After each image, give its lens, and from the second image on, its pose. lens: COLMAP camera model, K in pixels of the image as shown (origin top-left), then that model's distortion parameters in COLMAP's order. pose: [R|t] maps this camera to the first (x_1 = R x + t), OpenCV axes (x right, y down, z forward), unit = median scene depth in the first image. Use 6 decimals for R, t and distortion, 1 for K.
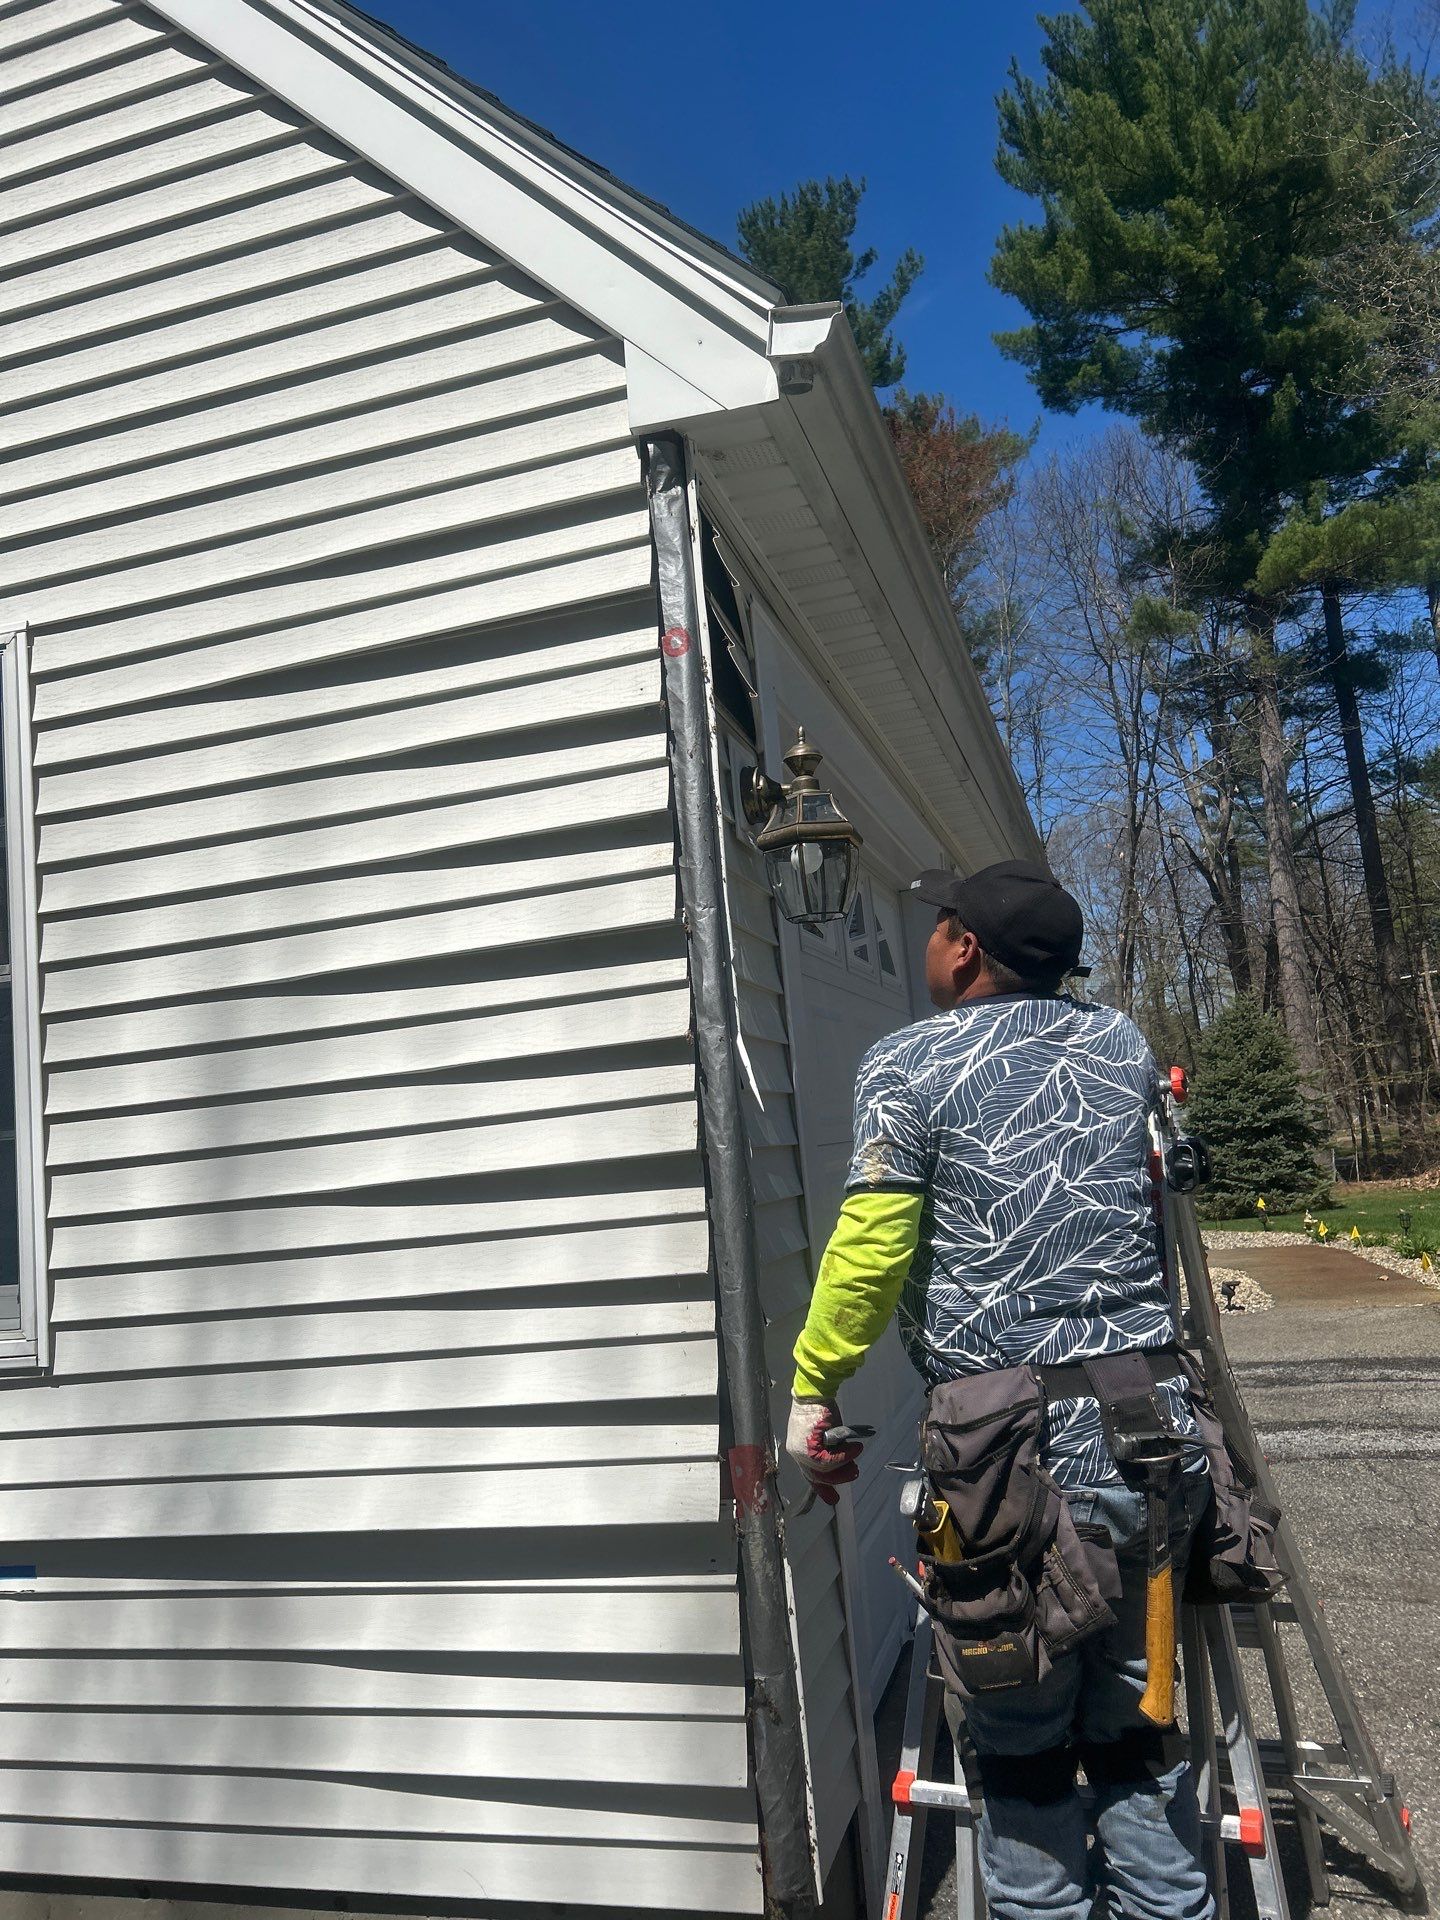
lens RADIAL K [[1468.2, 0, 720.0], [0, 1468.2, 960.0], [0, 0, 1]] dist [0.038842, -0.048349]
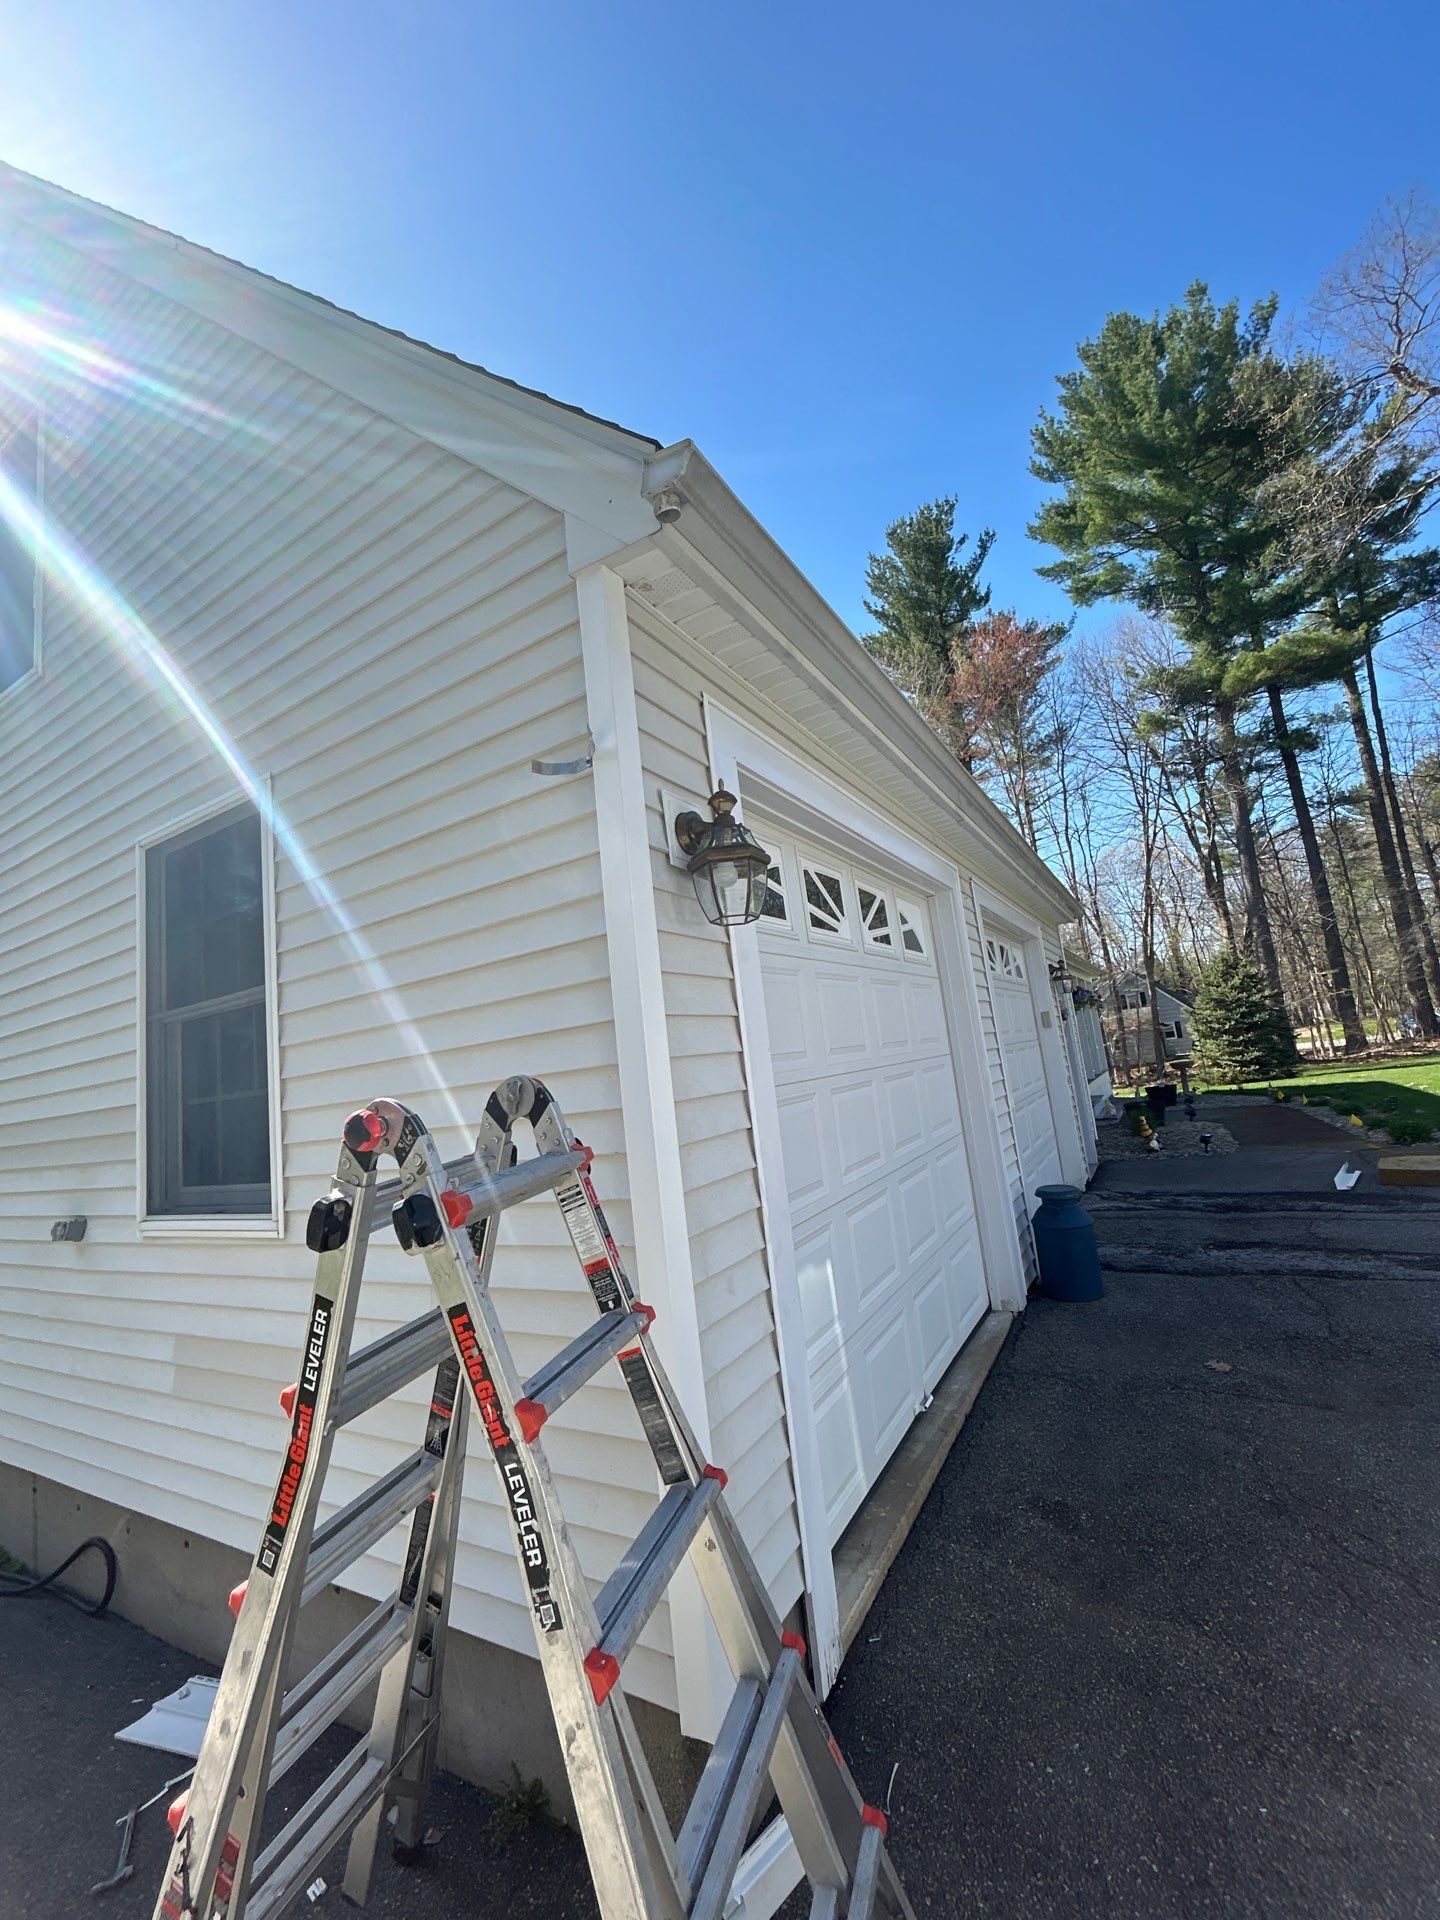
lens RADIAL K [[774.7, 0, 714.6], [0, 774.7, 952.6], [0, 0, 1]] dist [-0.001501, -0.000377]
pose [[0.966799, -0.053132, -0.249952, 0.069401], [0.054881, 0.998493, 0.000028, -0.000884], [0.249574, -0.013745, 0.968258, 0.101206]]
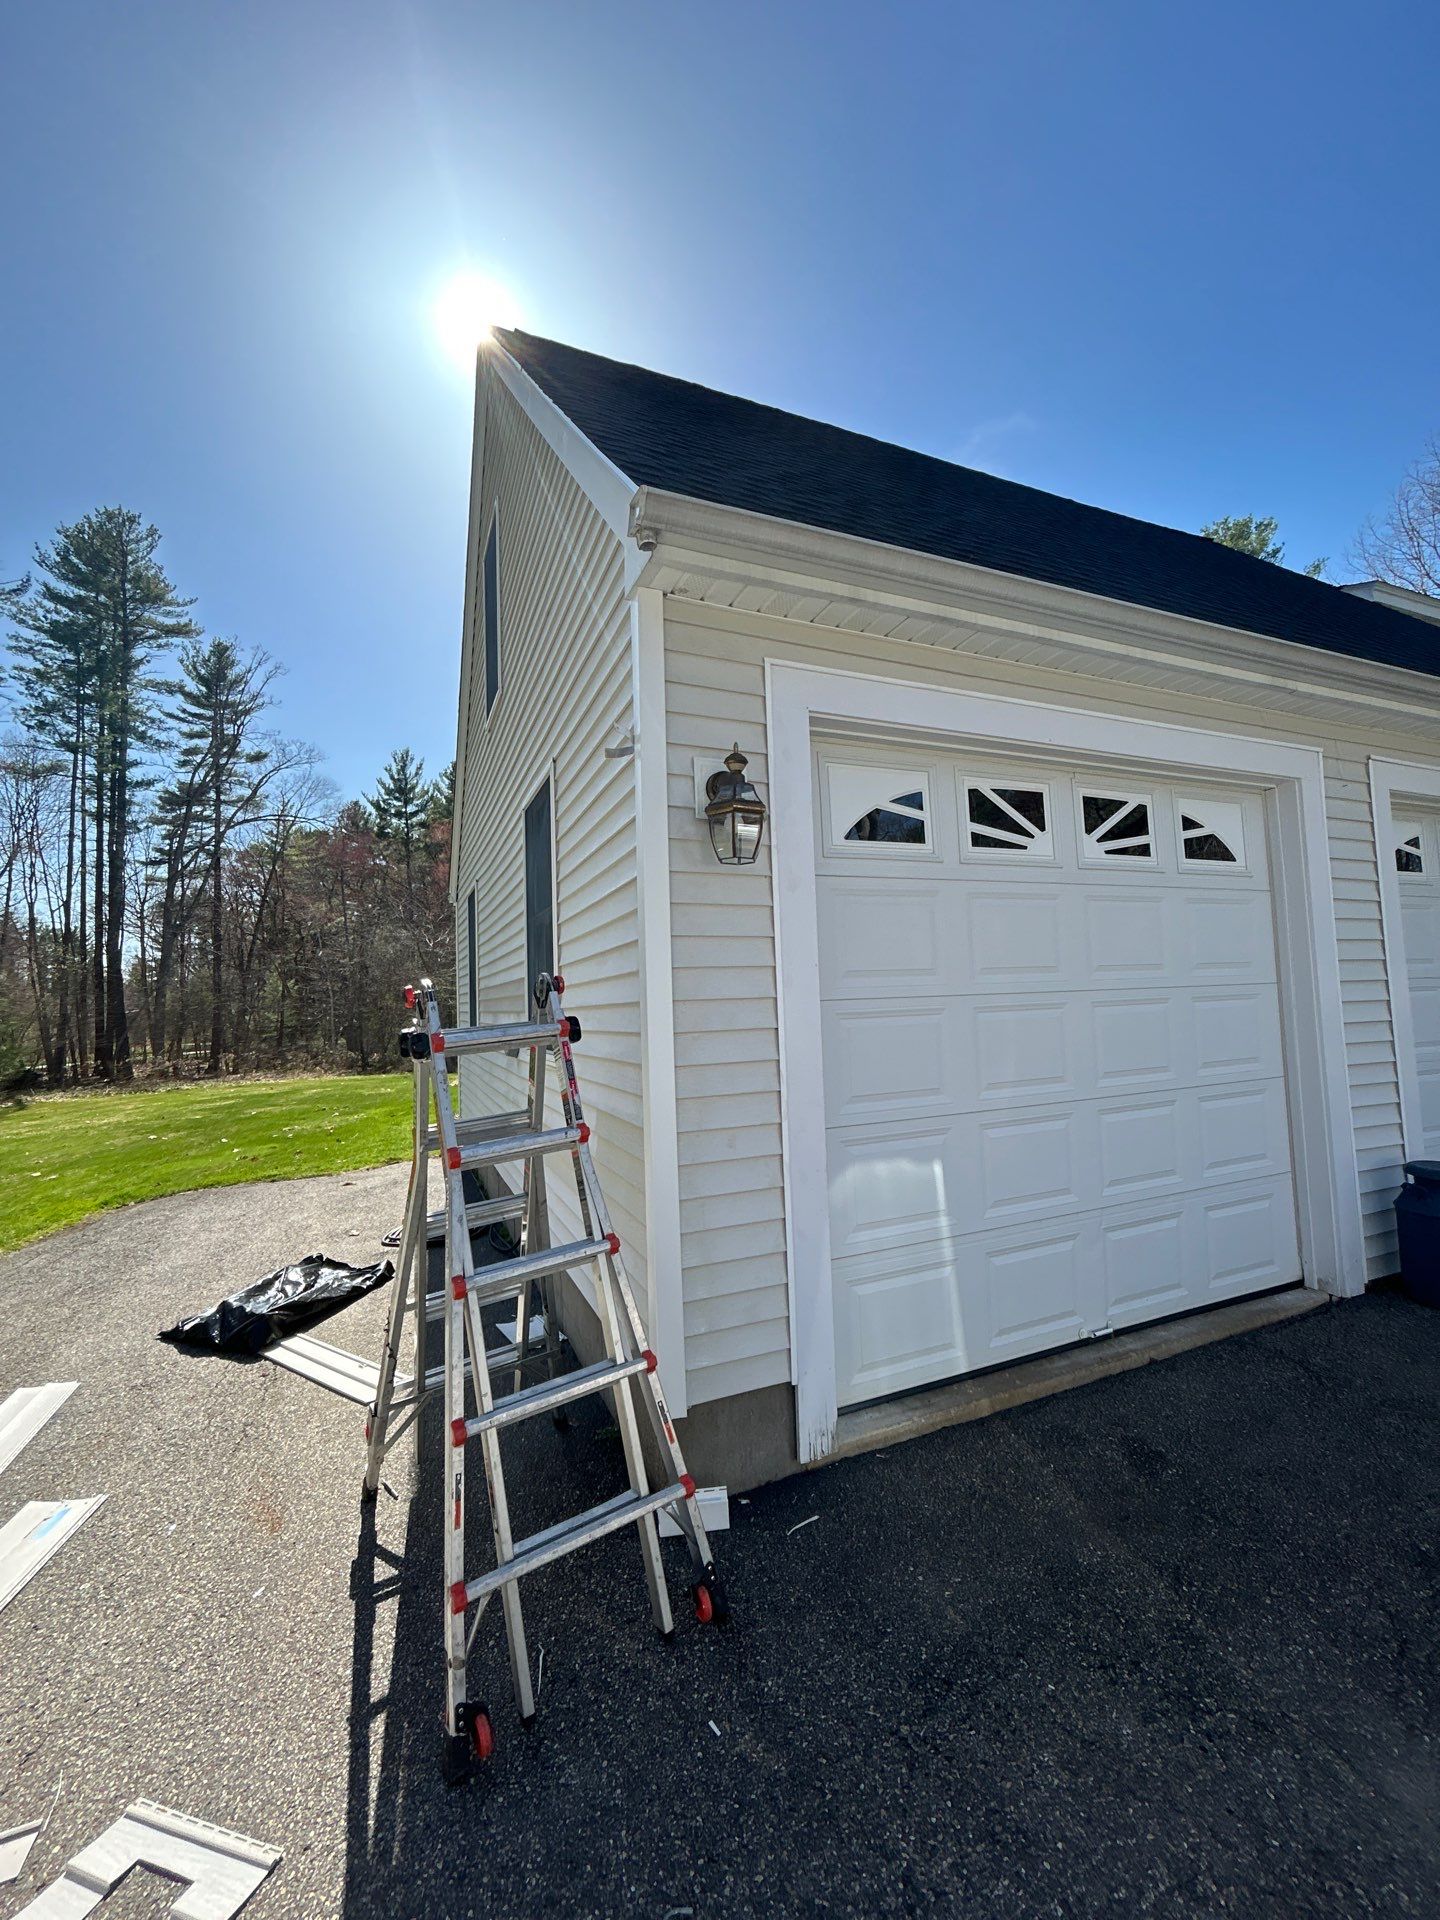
lens RADIAL K [[770.6, 0, 720.0], [0, 770.6, 960.0], [0, 0, 1]] dist [0.011310, -0.000349]
pose [[0.631069, 0.025141, -0.775319, 0.226567], [0.075191, 0.992786, 0.093395, -0.000593], [0.772074, -0.117235, 0.624626, 0.137960]]
